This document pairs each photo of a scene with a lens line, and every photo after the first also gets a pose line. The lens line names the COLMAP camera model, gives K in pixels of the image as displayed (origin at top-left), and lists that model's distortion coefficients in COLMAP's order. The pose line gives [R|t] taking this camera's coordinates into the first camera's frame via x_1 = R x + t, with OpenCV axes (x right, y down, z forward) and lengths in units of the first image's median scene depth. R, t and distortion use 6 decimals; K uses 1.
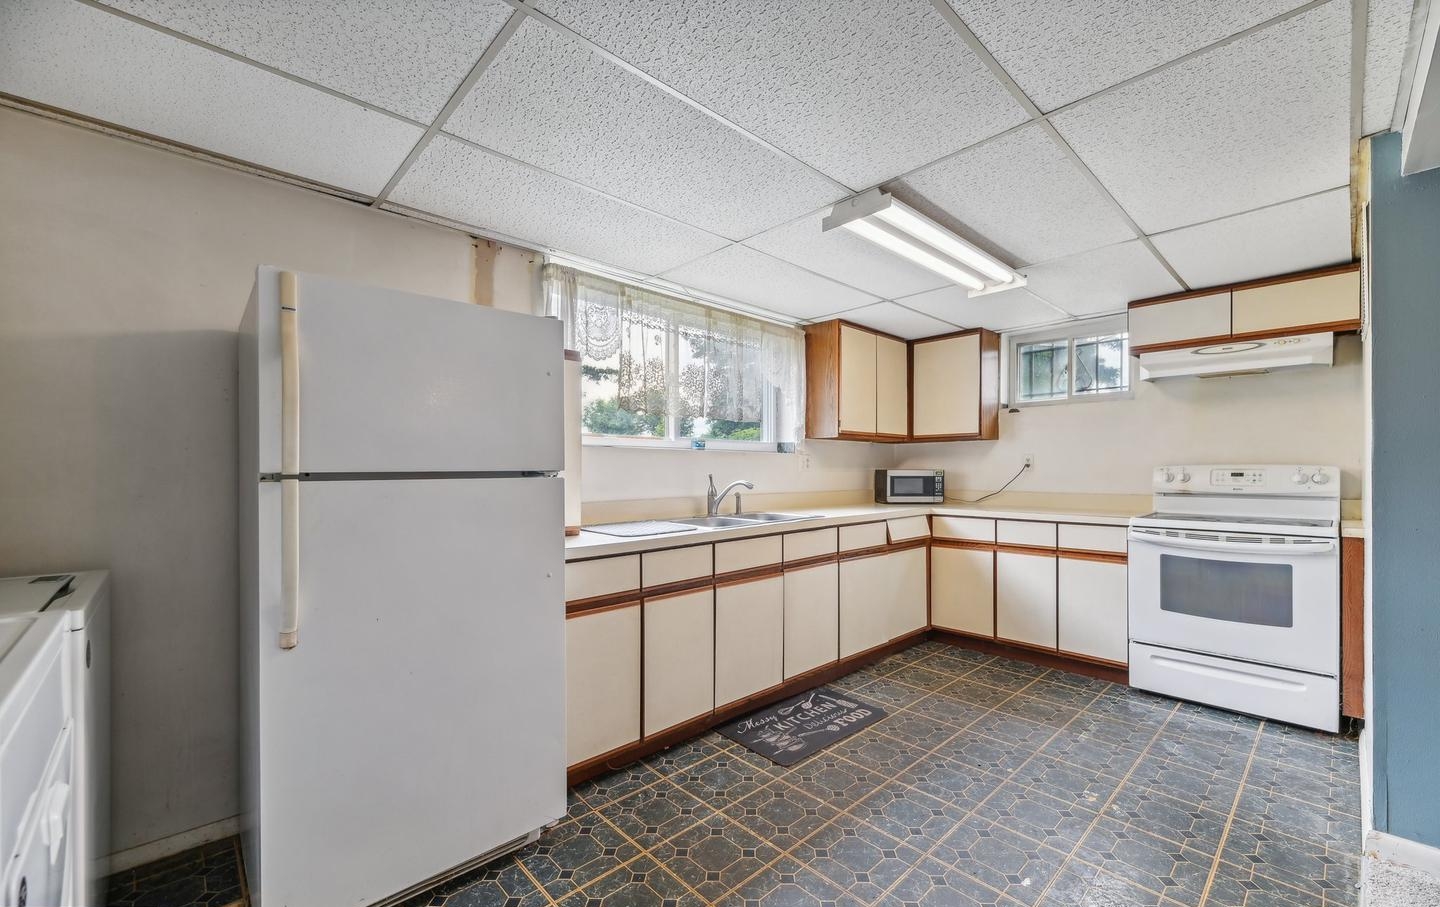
lens RADIAL K [[586.0, 0, 732.5], [0, 586.0, 460.4], [0, 0, 1]] dist [0.004085, -0.000214]
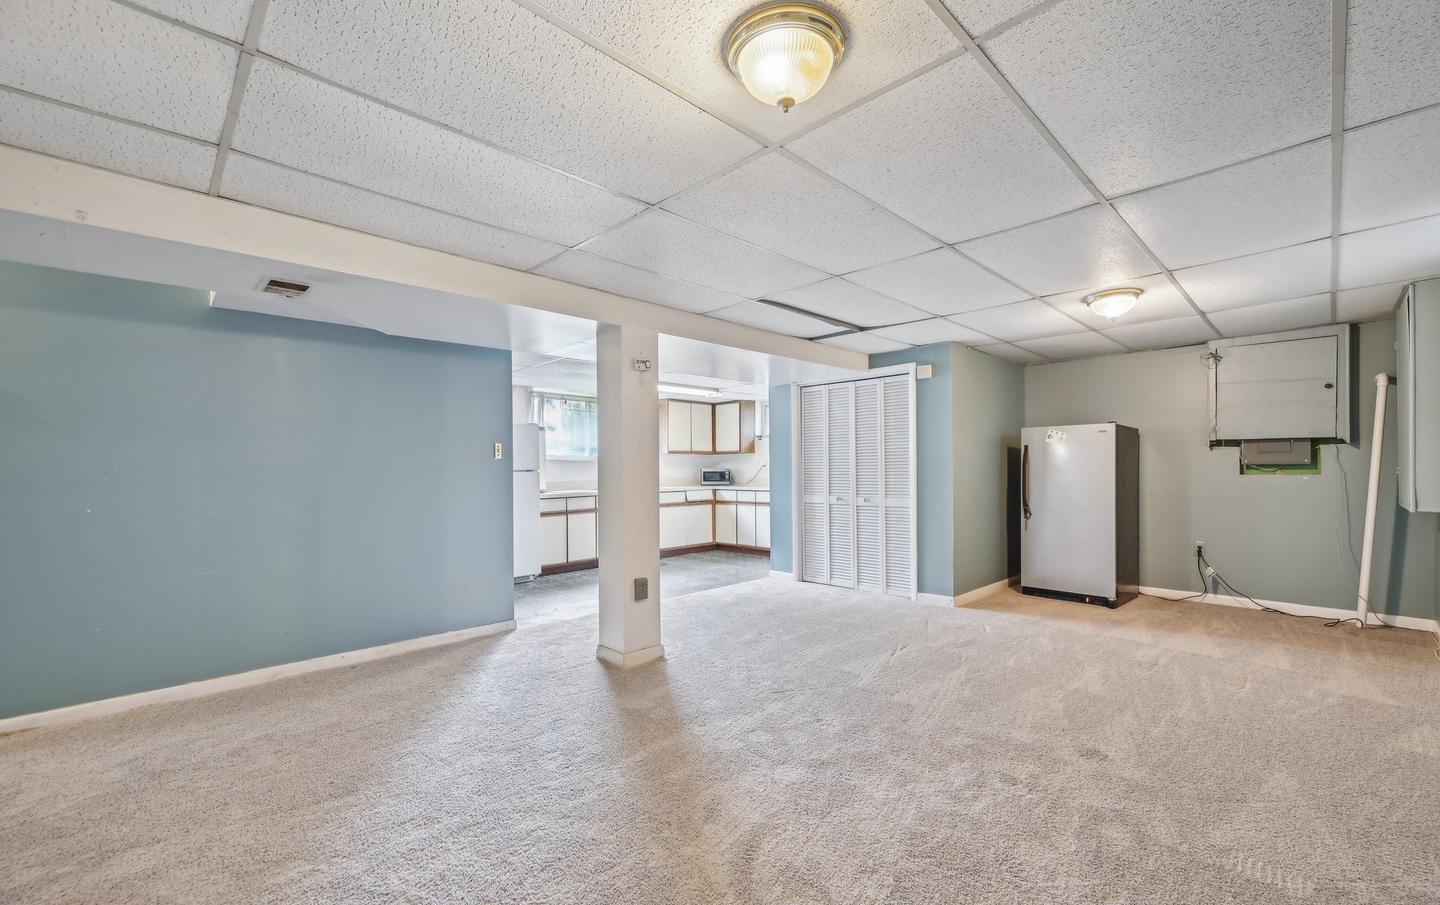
lens RADIAL K [[586.0, 0, 714.7], [0, 586.0, 462.3], [0, 0, 1]] dist [0.004085, -0.000214]
pose [[0.999954, -0.009106, -0.003046, 0.483737], [0.009119, 0.999950, 0.004189, -0.019976], [0.003007, -0.004216, 0.999987, -1.559263]]
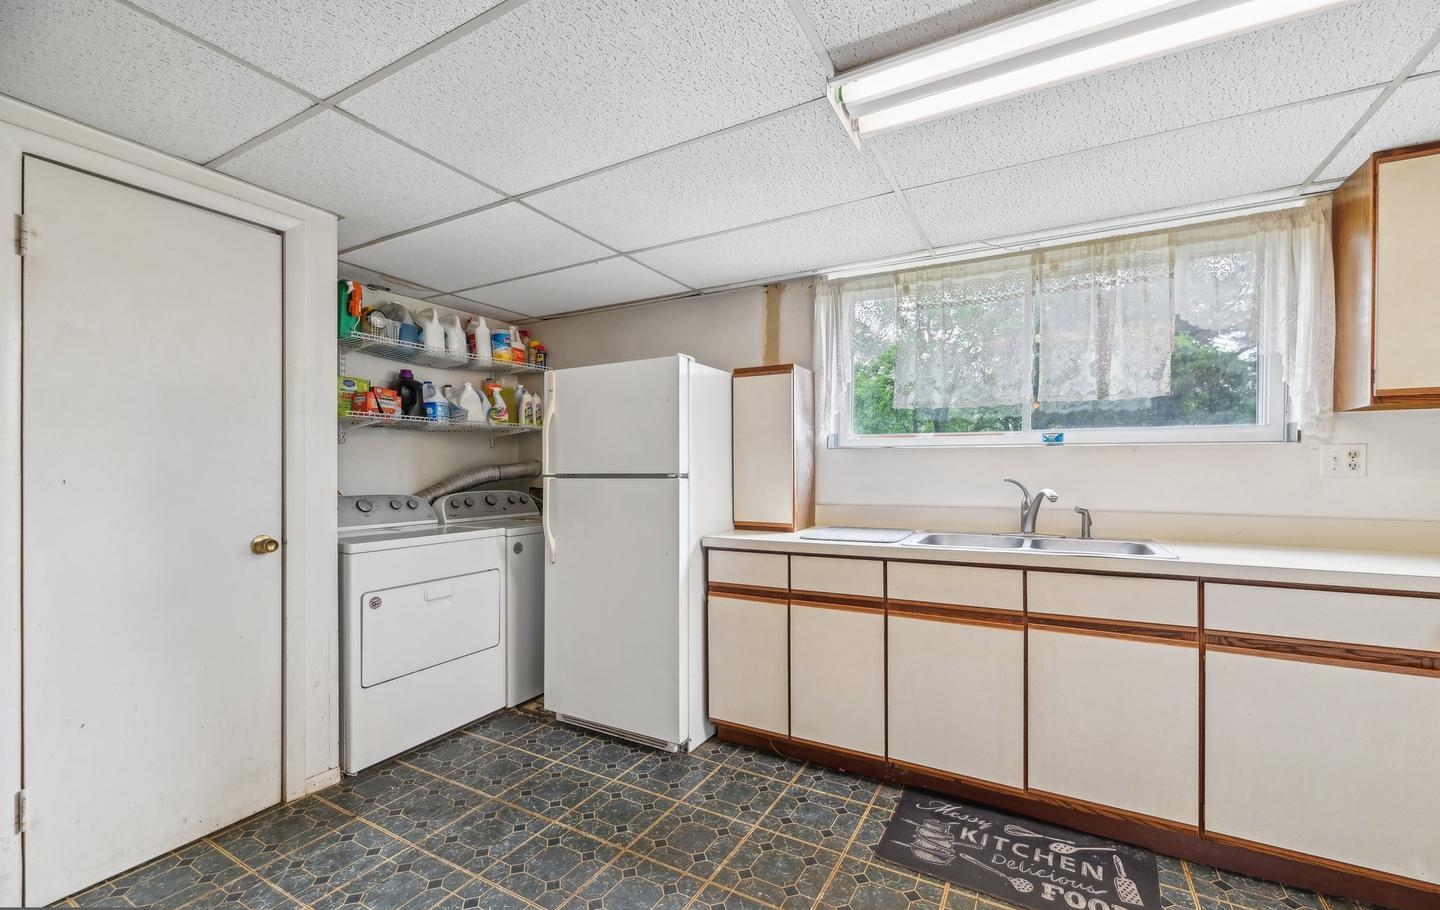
lens RADIAL K [[586.0, 0, 727.4], [0, 586.0, 464.0], [0, 0, 1]] dist [0.004085, -0.000214]
pose [[0.293680, -0.008358, -0.955867, 0.648433], [0.015796, 0.999868, -0.003889, 0.001934], [0.955773, -0.013957, 0.293773, 0.491423]]
